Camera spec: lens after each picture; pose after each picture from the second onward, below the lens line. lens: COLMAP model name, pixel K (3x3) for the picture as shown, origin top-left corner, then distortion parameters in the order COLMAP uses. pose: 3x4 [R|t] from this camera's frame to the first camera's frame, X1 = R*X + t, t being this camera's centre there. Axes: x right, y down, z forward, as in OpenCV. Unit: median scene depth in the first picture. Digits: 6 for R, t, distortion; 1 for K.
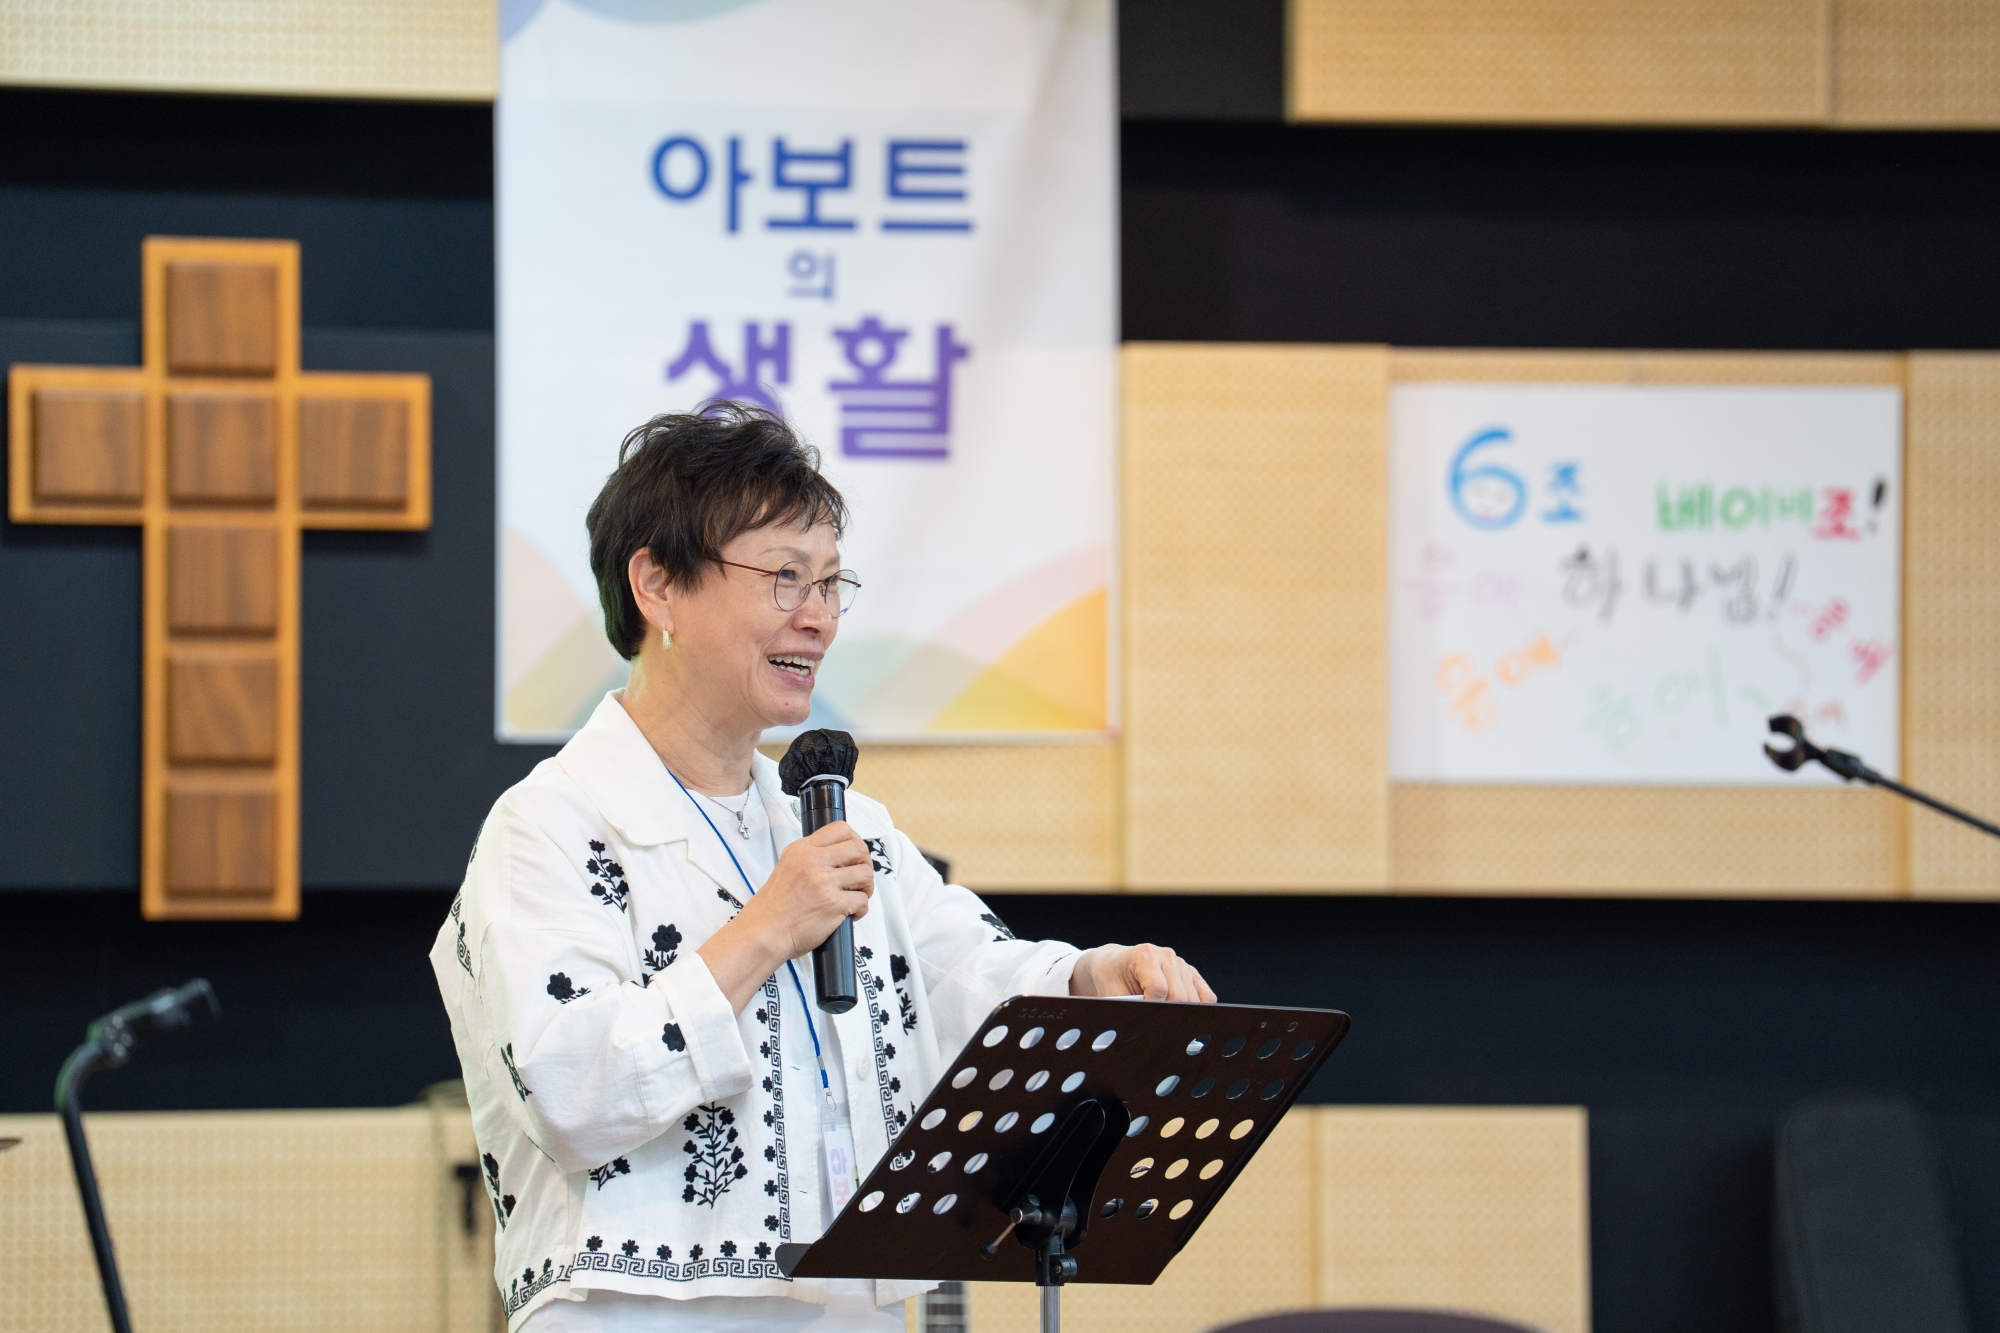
lens RADIAL K [[11312.5, 0, 1015.1], [0, 11312.5, 640.1], [0, 0, 1]] dist [2.497563, 0.000000]
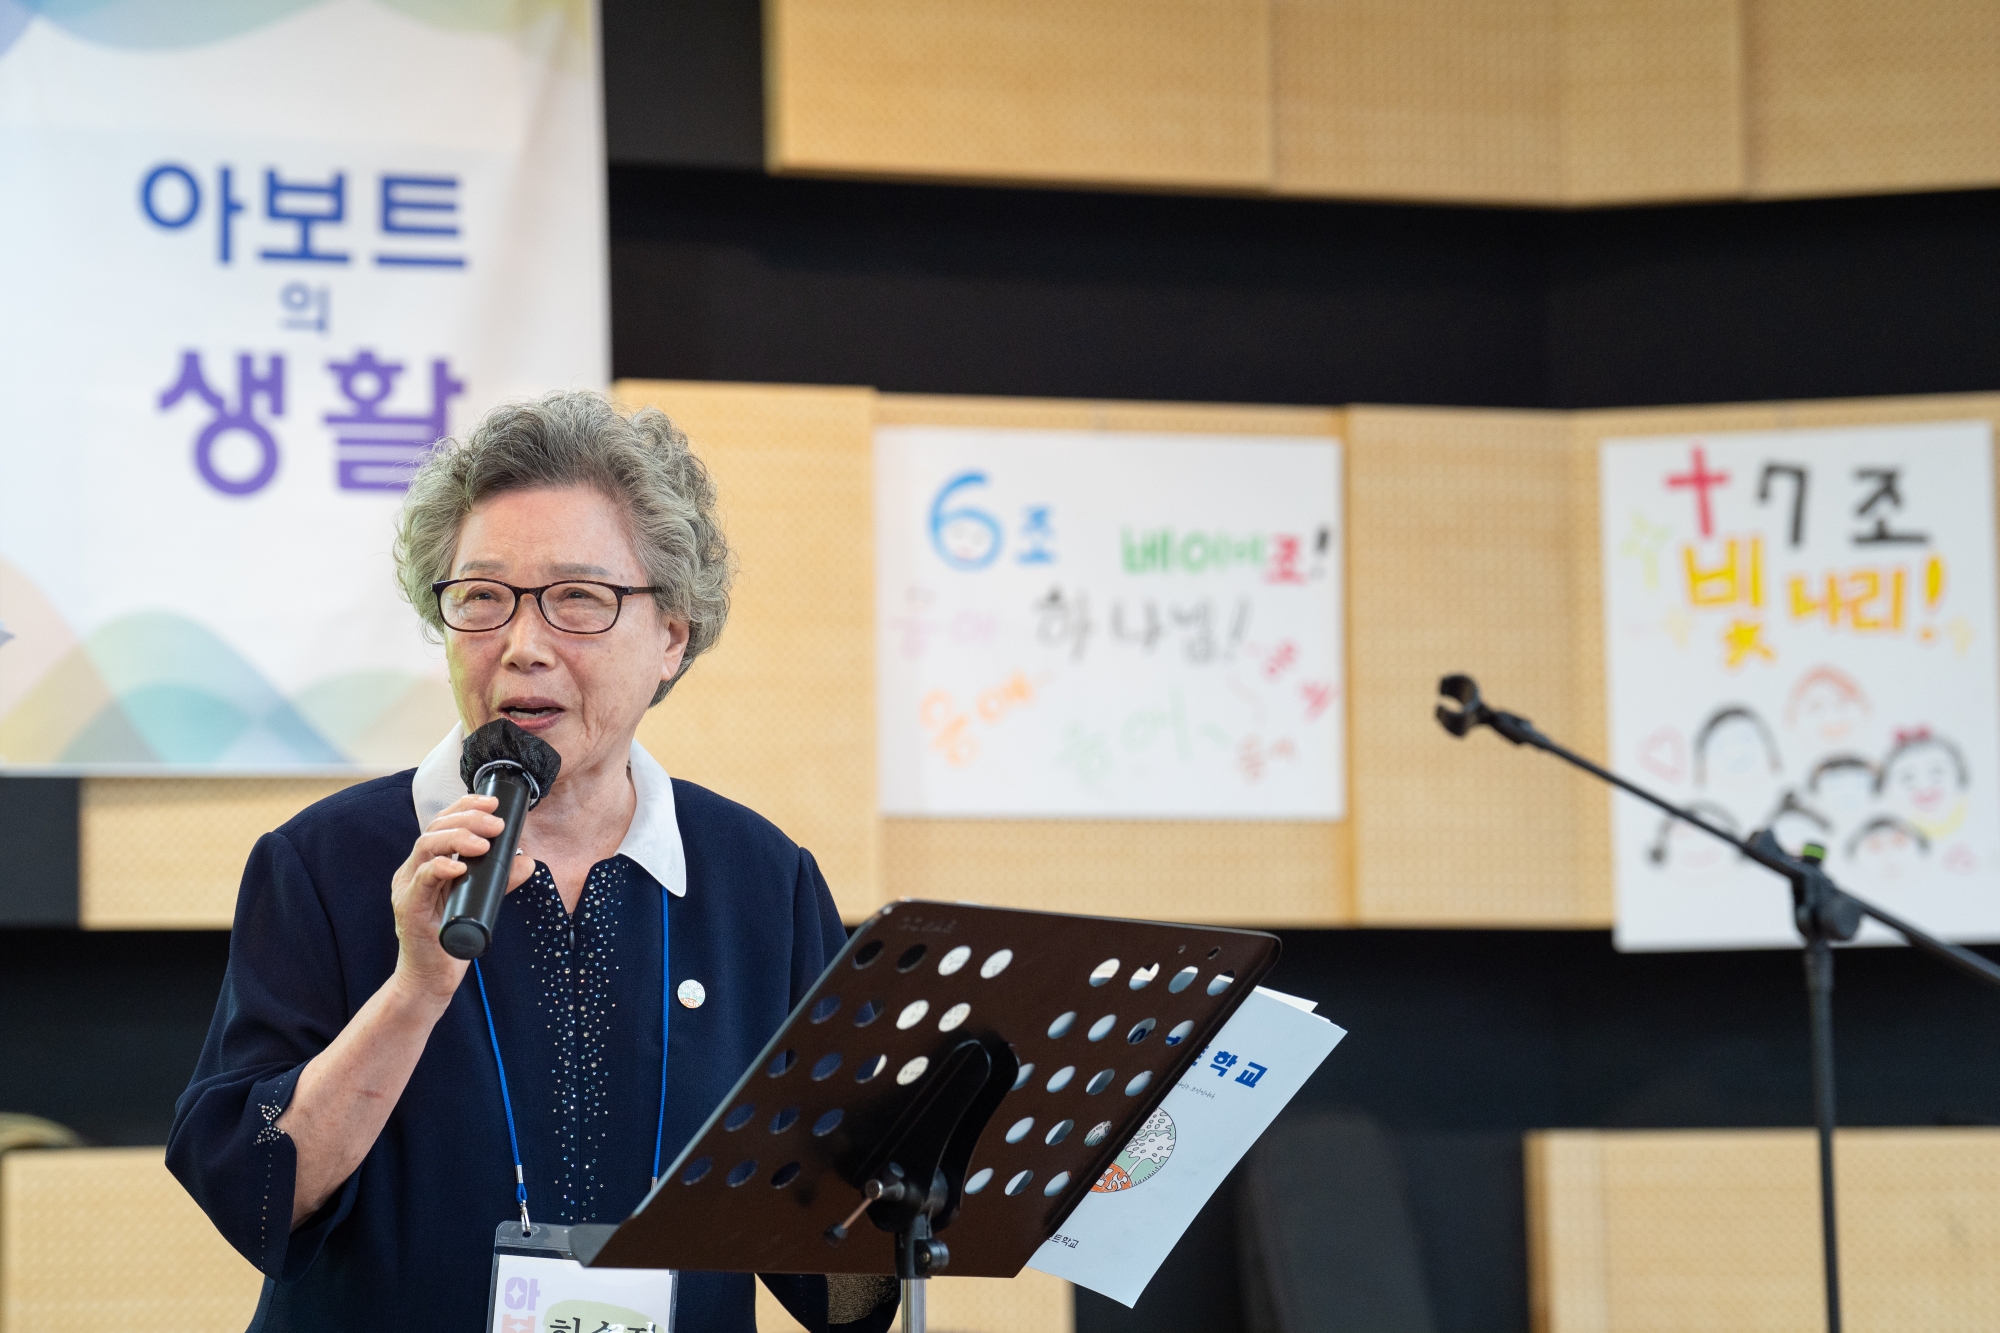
lens RADIAL K [[6868.5, 0, 1017.0], [0, 6868.5, 650.7], [0, 0, 1]] dist [0.754745, 0.000000]
pose [[0.989740, -0.003562, 0.142833, -0.043136], [0.010159, 0.998914, -0.045480, 0.026167], [-0.142516, 0.046464, 0.988701, 0.391664]]
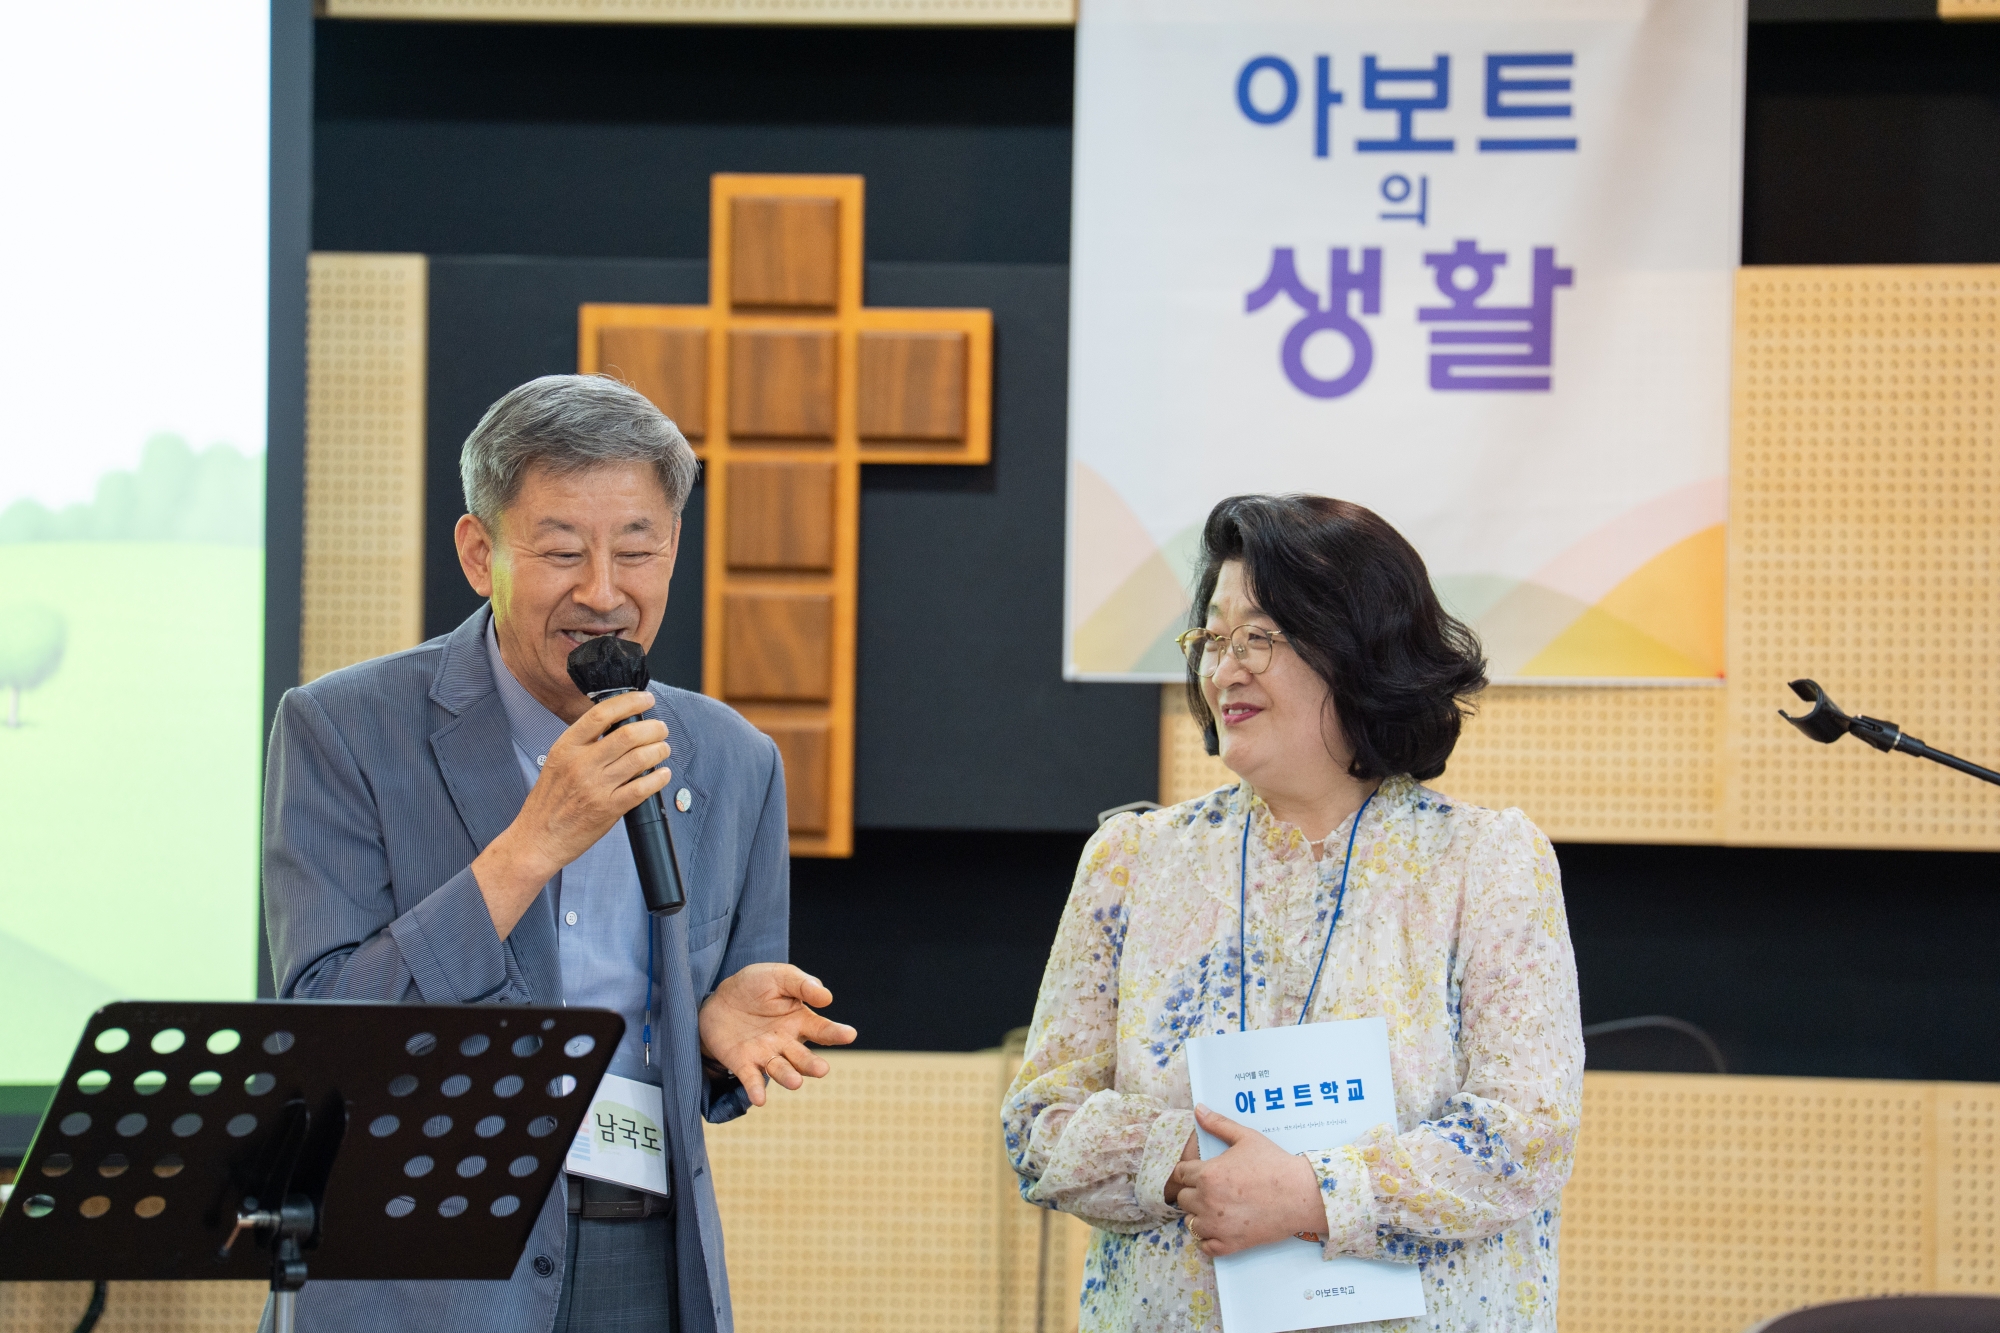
lens RADIAL K [[11319.6, 0, 982.6], [0, 11319.6, 661.3], [0, 0, 1]] dist [2.505854, 0.000000]
pose [[0.922777, 0.009188, -0.385225, 0.321076], [-0.002121, 0.999822, 0.018765, -0.011047], [0.385329, -0.016499, 0.922632, 0.095868]]
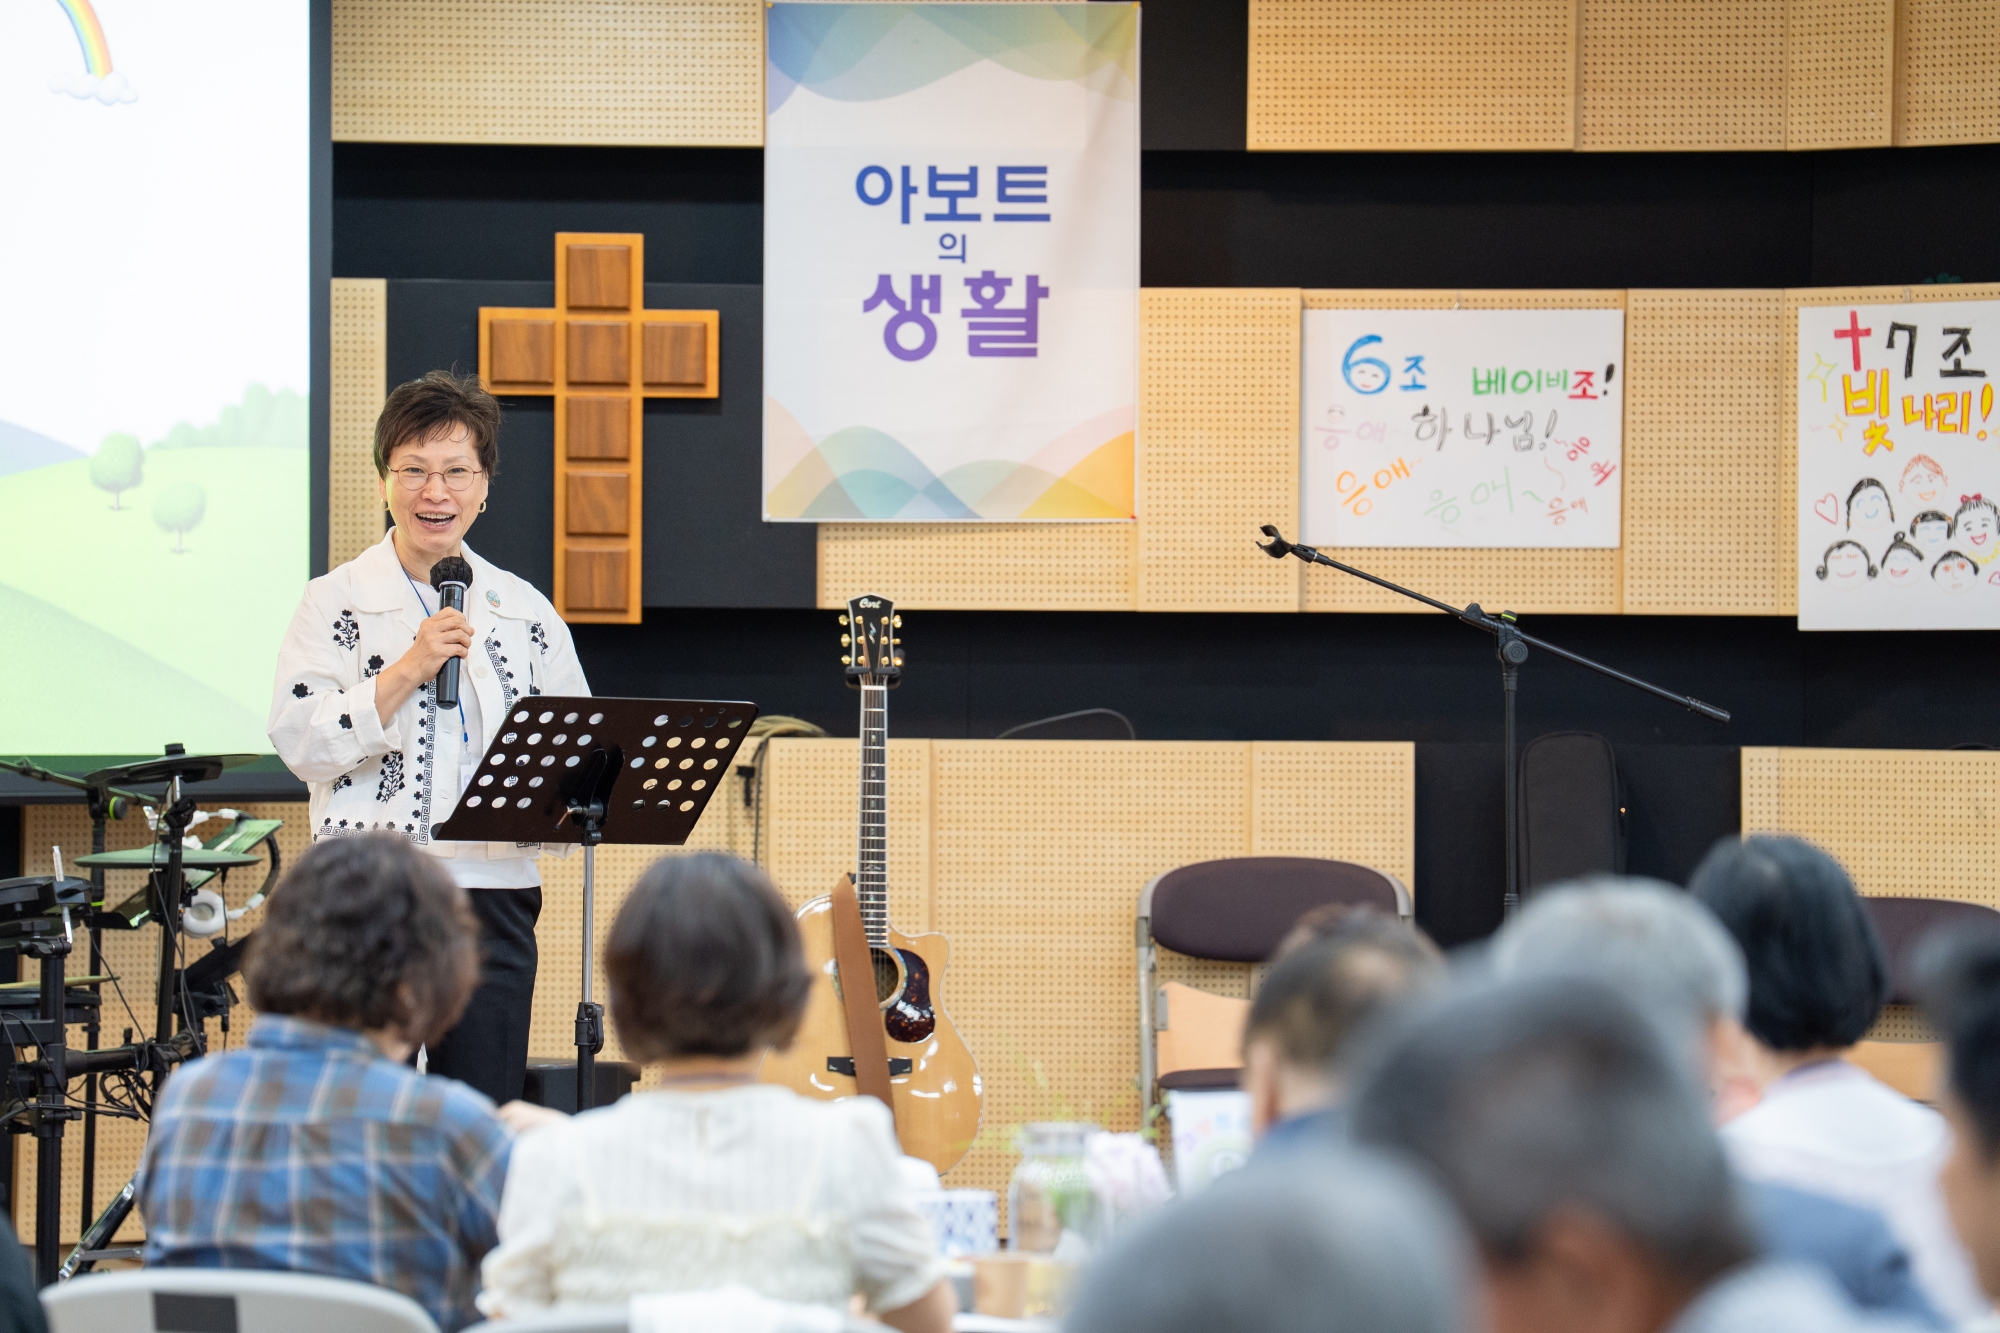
lens RADIAL K [[9857.1, 0, 996.8], [0, 9857.1, 659.0], [0, 0, 1]] dist [1.783359, 0.000000]
pose [[0.968070, 0.008120, -0.250547, 0.358609], [0.002163, 0.999167, 0.040740, -0.030866], [0.250669, -0.039982, 0.967247, -0.427833]]
